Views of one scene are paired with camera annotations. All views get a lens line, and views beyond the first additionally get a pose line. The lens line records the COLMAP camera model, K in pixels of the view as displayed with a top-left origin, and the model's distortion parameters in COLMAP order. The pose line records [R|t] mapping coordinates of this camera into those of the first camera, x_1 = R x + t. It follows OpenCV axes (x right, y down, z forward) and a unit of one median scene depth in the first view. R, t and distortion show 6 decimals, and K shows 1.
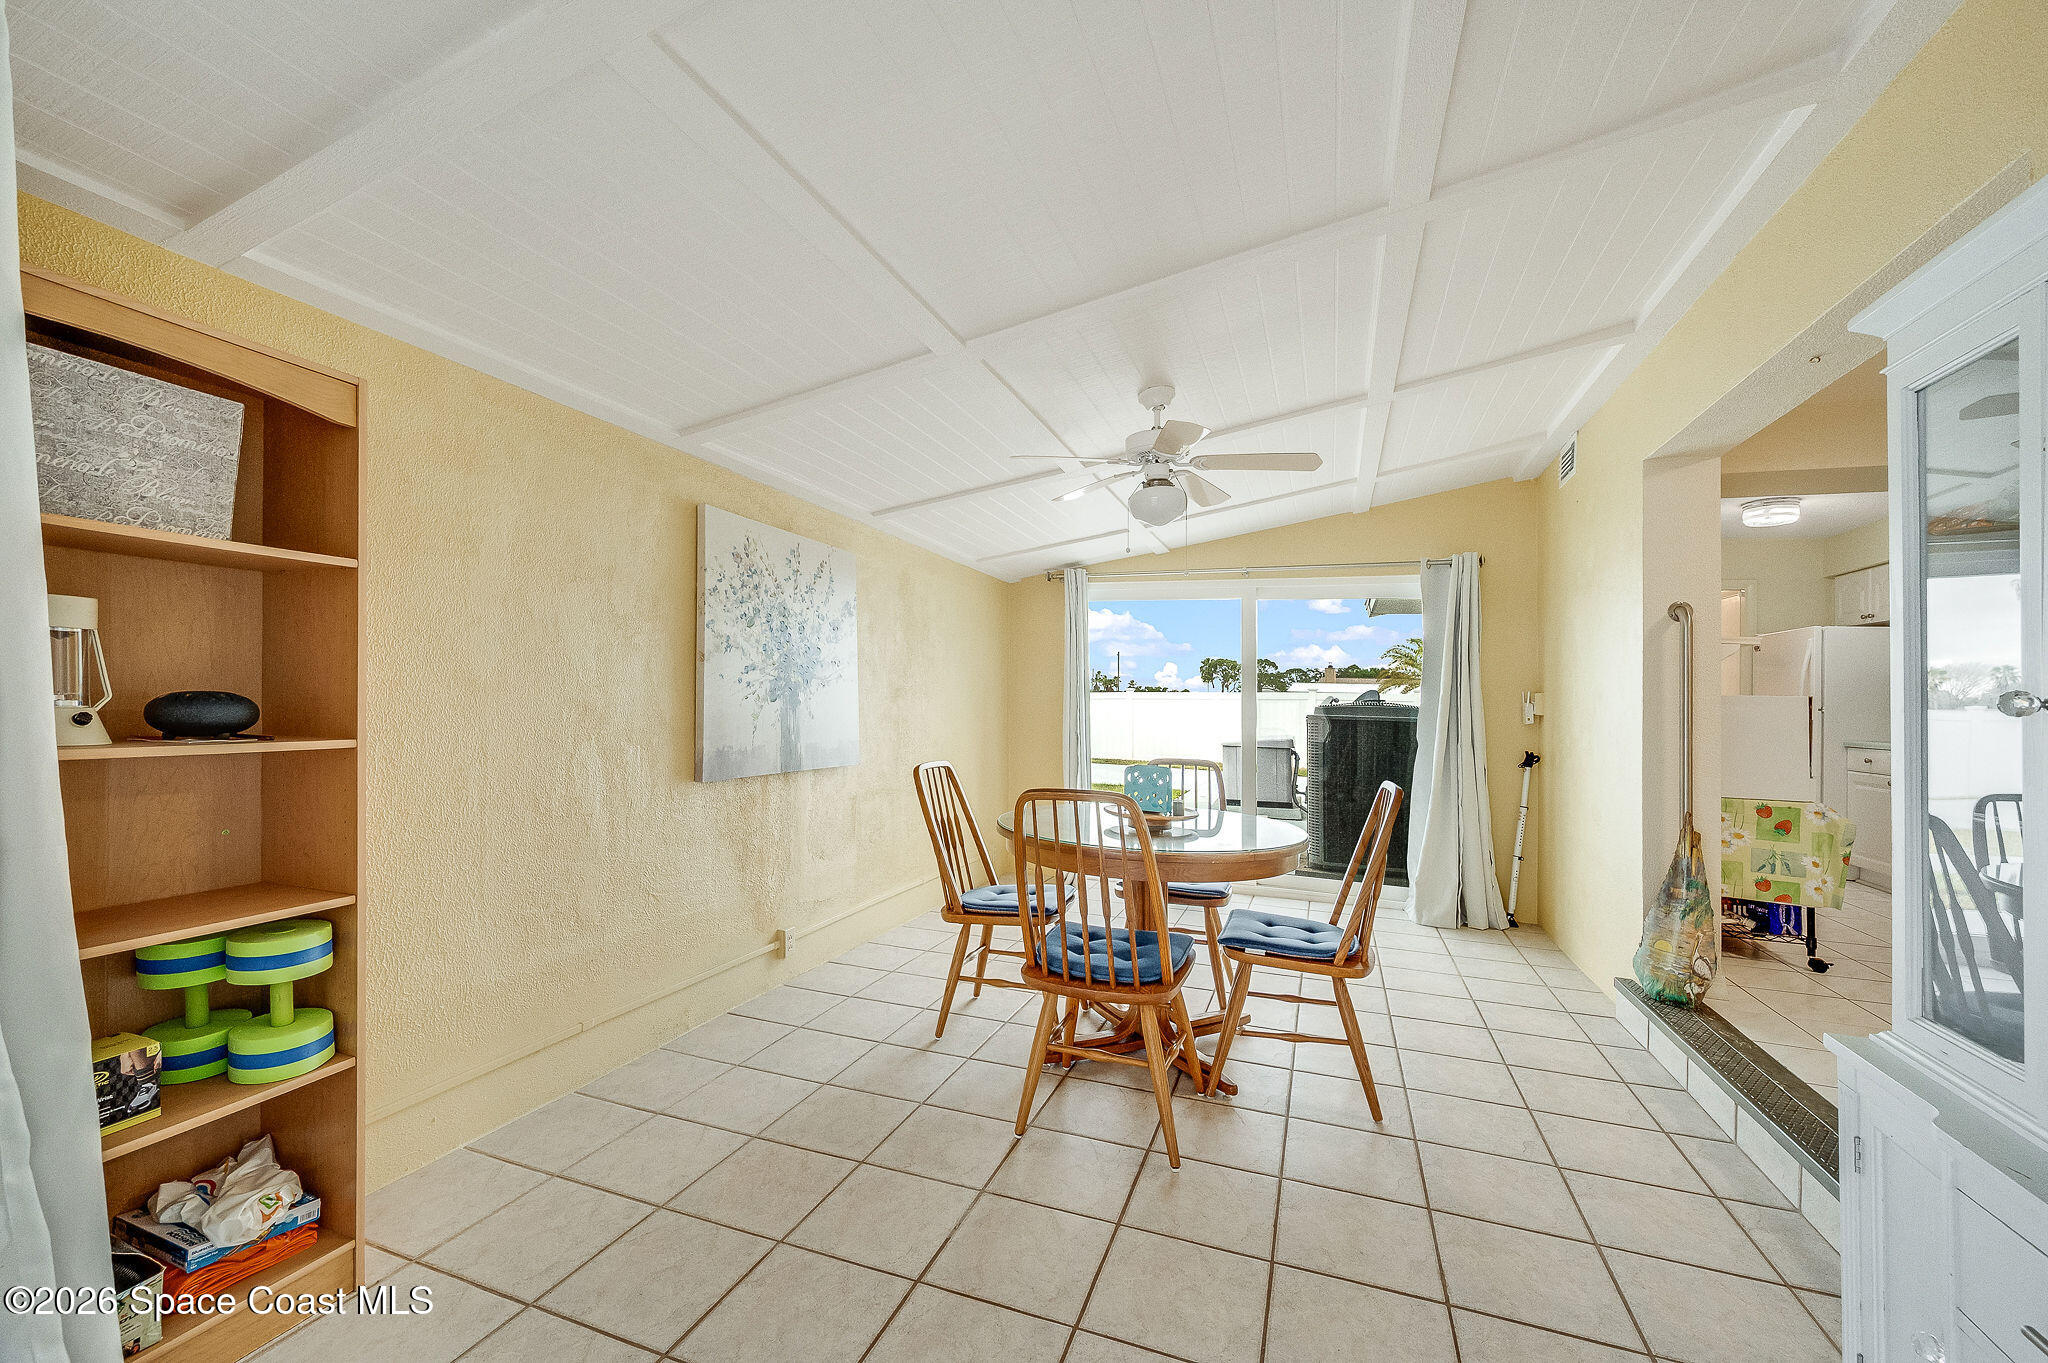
lens RADIAL K [[807.4, 0, 1049.9], [0, 807.4, 673.2], [0, 0, 1]] dist [0.002332, 0.000505]
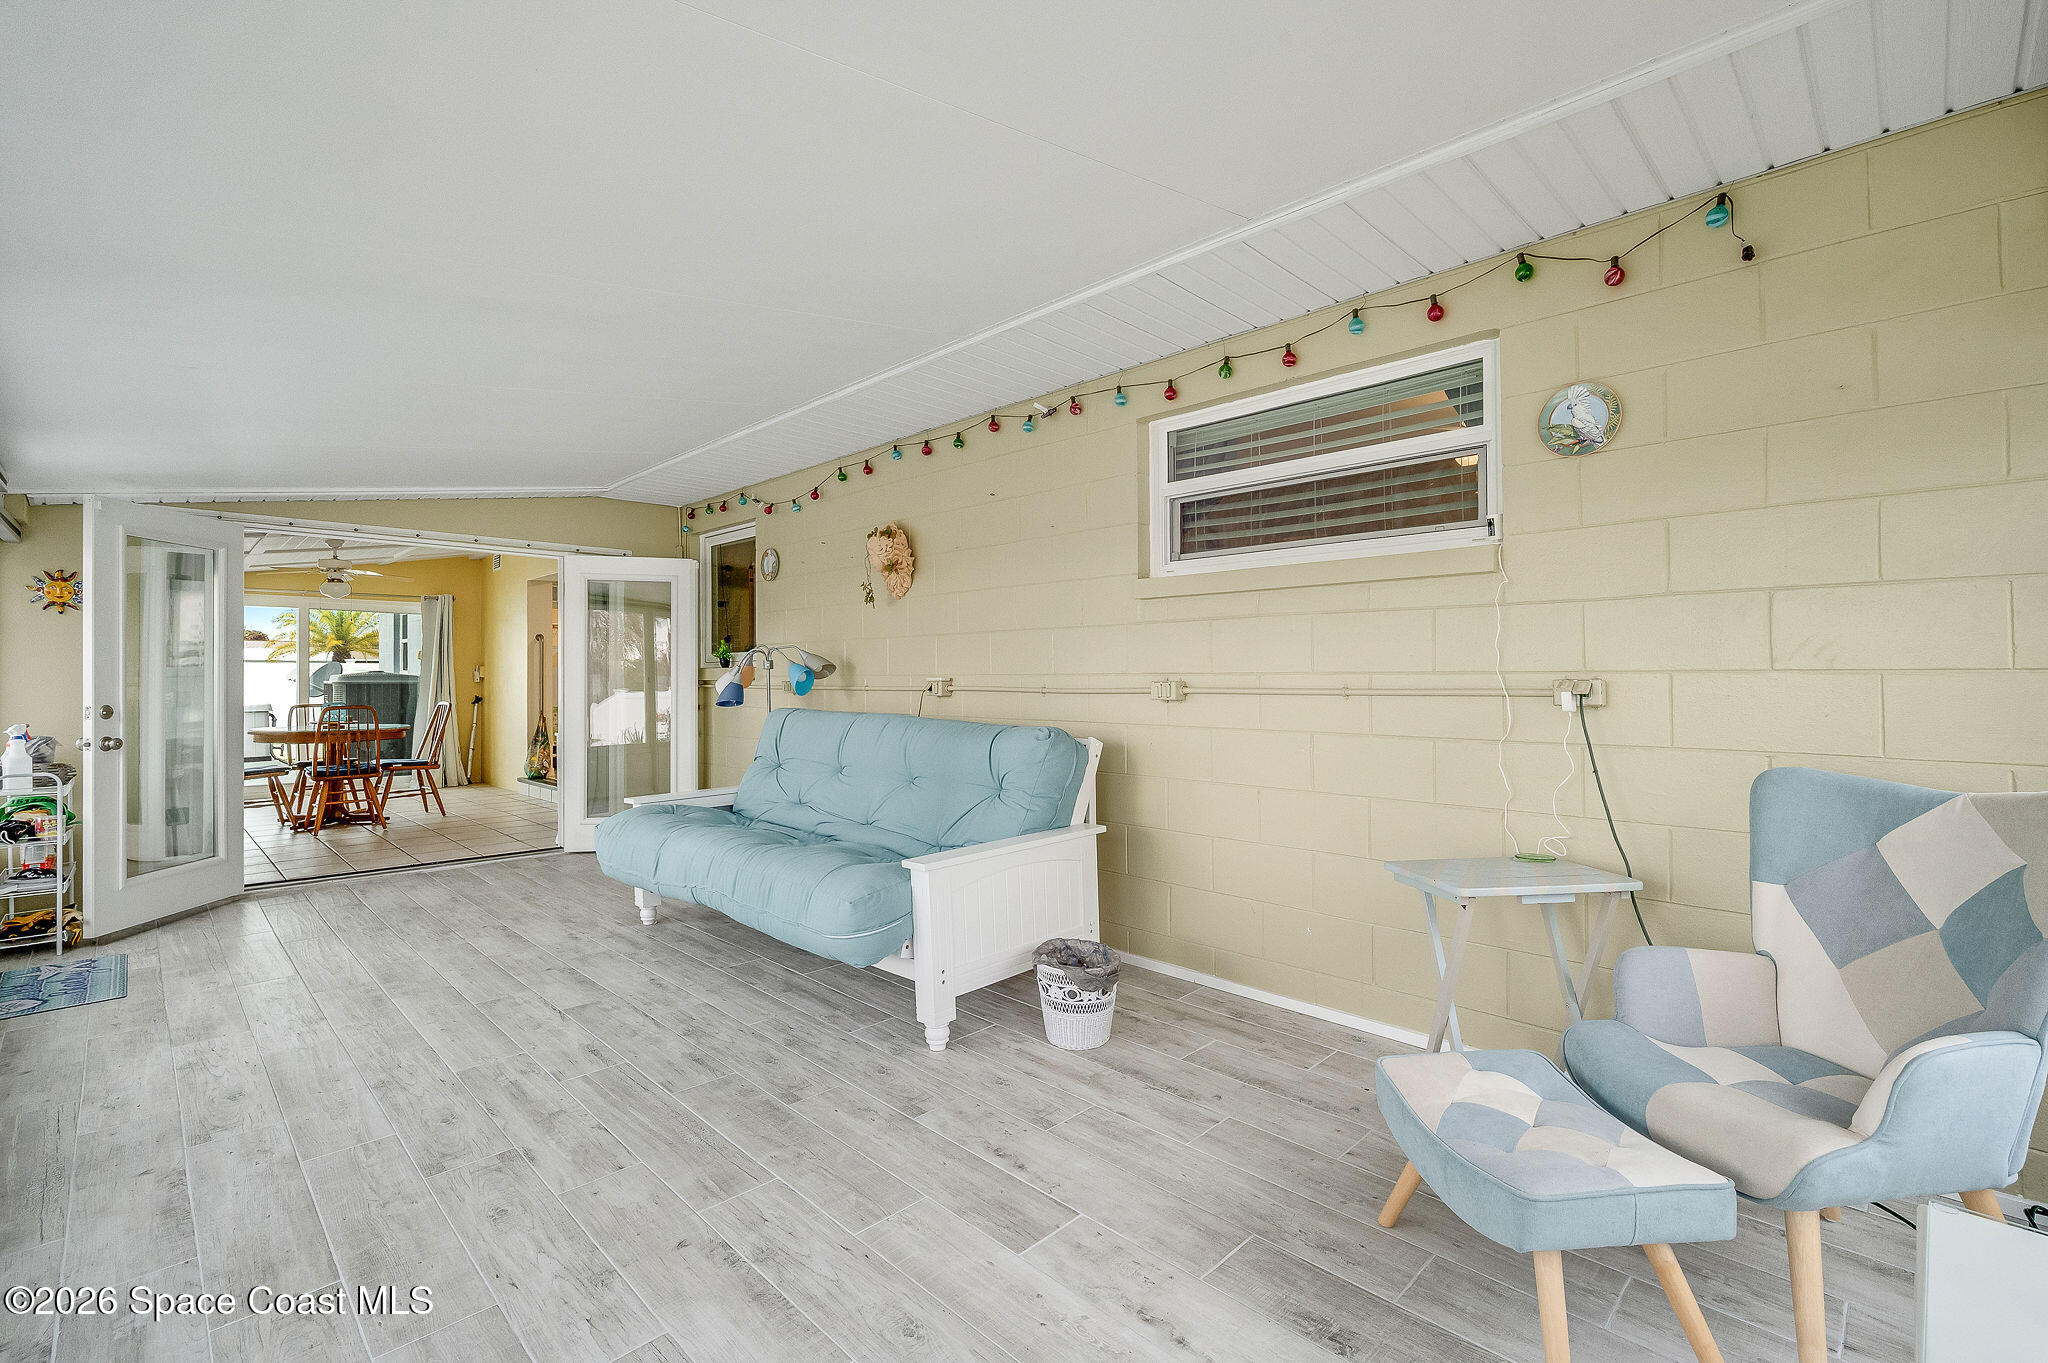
lens RADIAL K [[913.2, 0, 986.1], [0, 913.2, 689.0], [0, 0, 1]] dist [0.006482, 0.002137]
pose [[0.468462, -0.029779, 0.882982, -1.263687], [-0.021479, 0.998752, 0.045080, -0.075609], [-0.883223, -0.040084, 0.467238, -1.807018]]
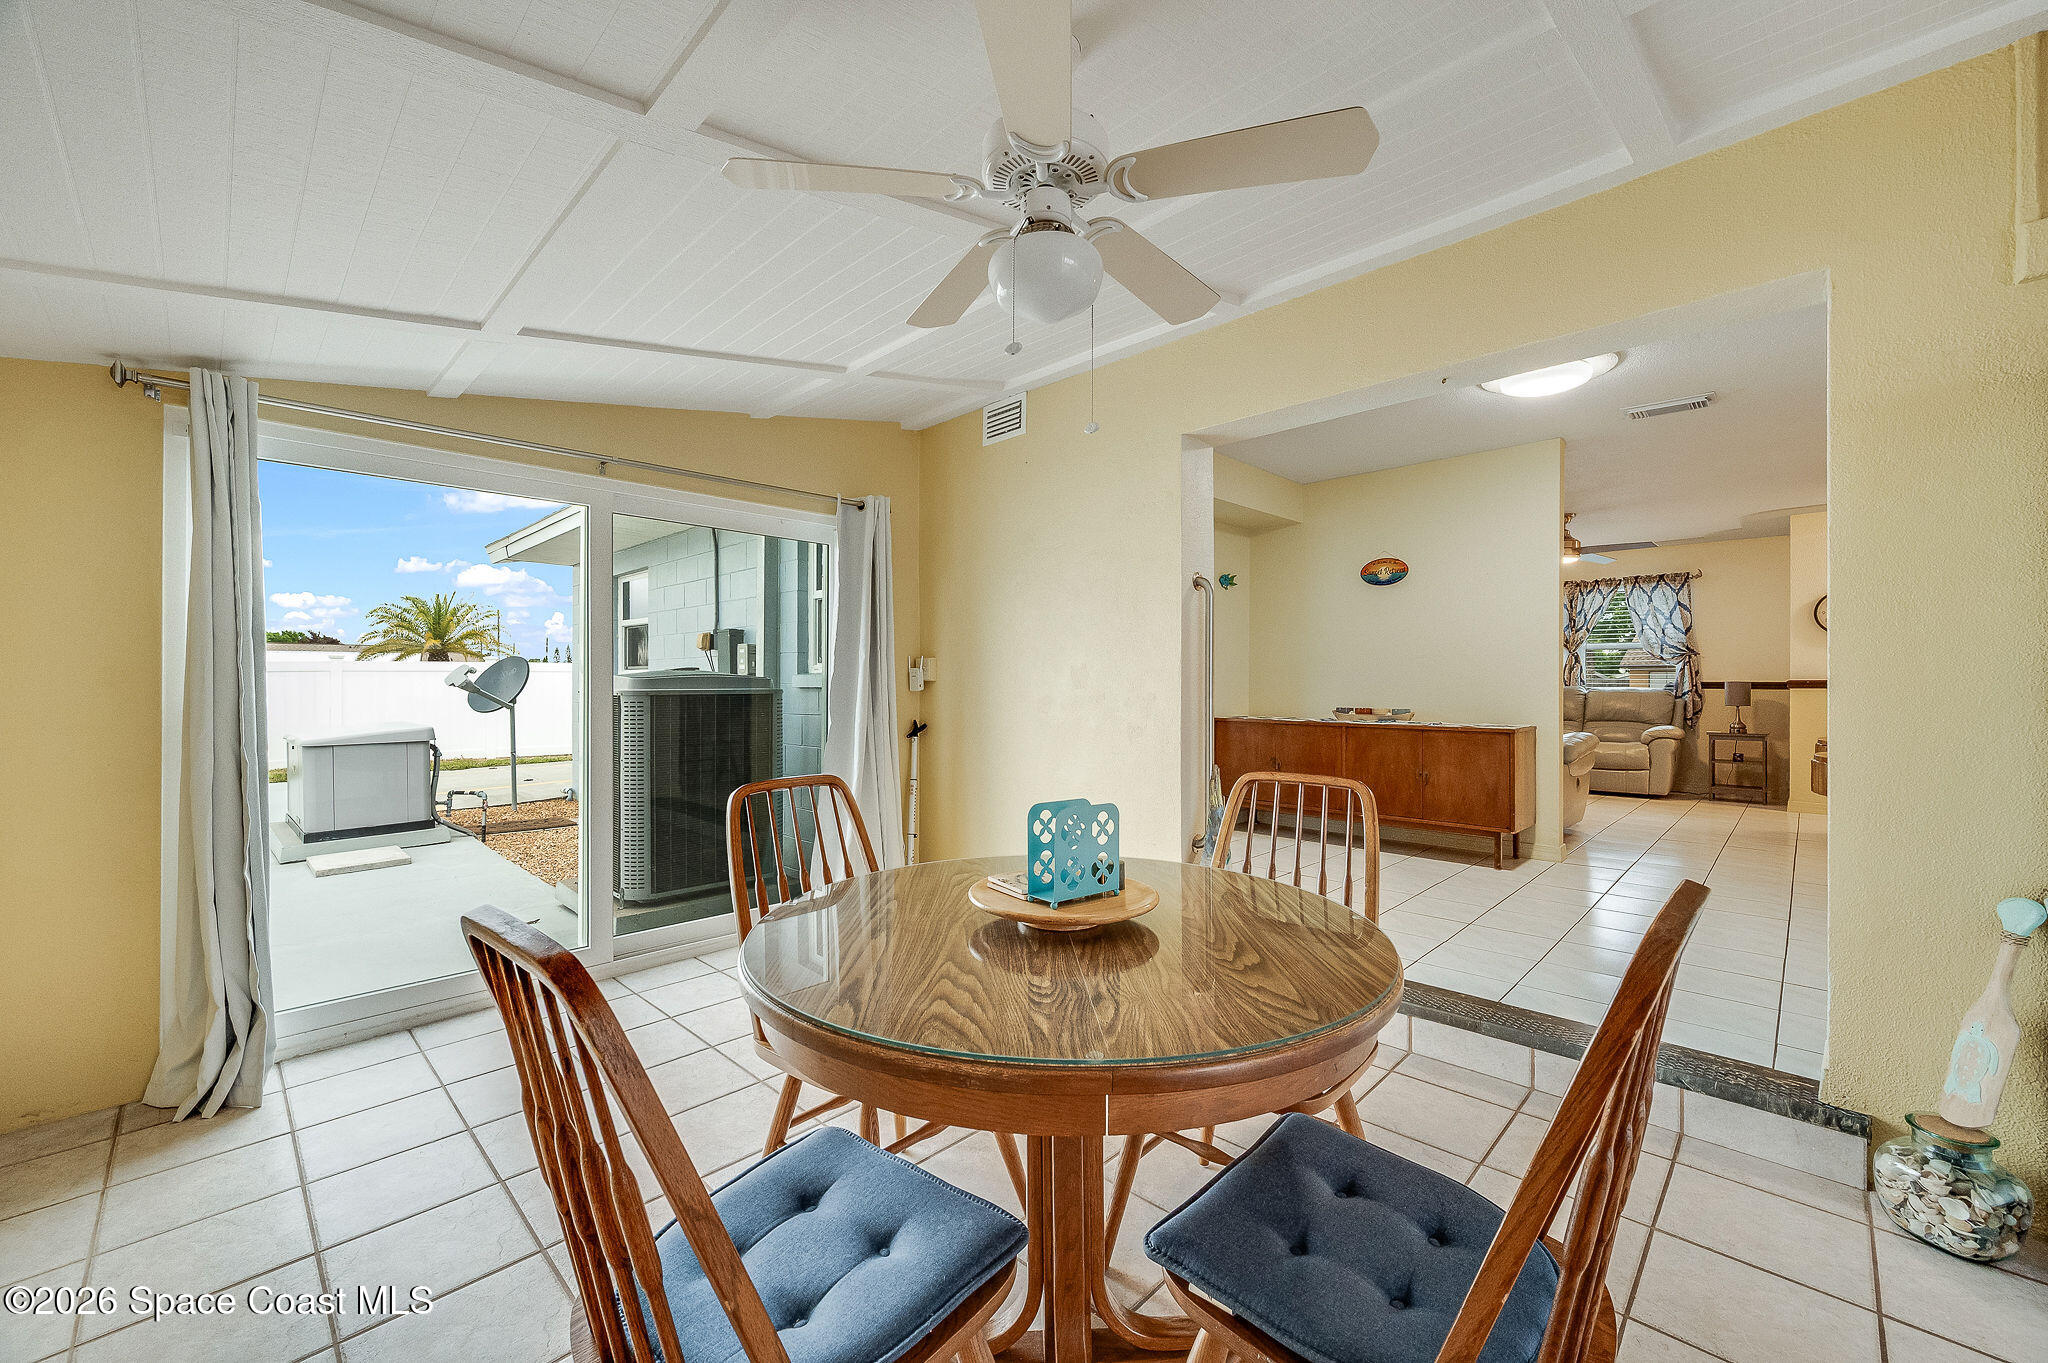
lens RADIAL K [[807.4, 0, 1040.8], [0, 807.4, 687.8], [0, 0, 1]] dist [0.002332, 0.000505]
pose [[0.425891, -0.035227, 0.904089, -0.313523], [-0.016863, 0.998759, 0.046860, 0.019951], [-0.904617, -0.035203, 0.424768, 0.746541]]
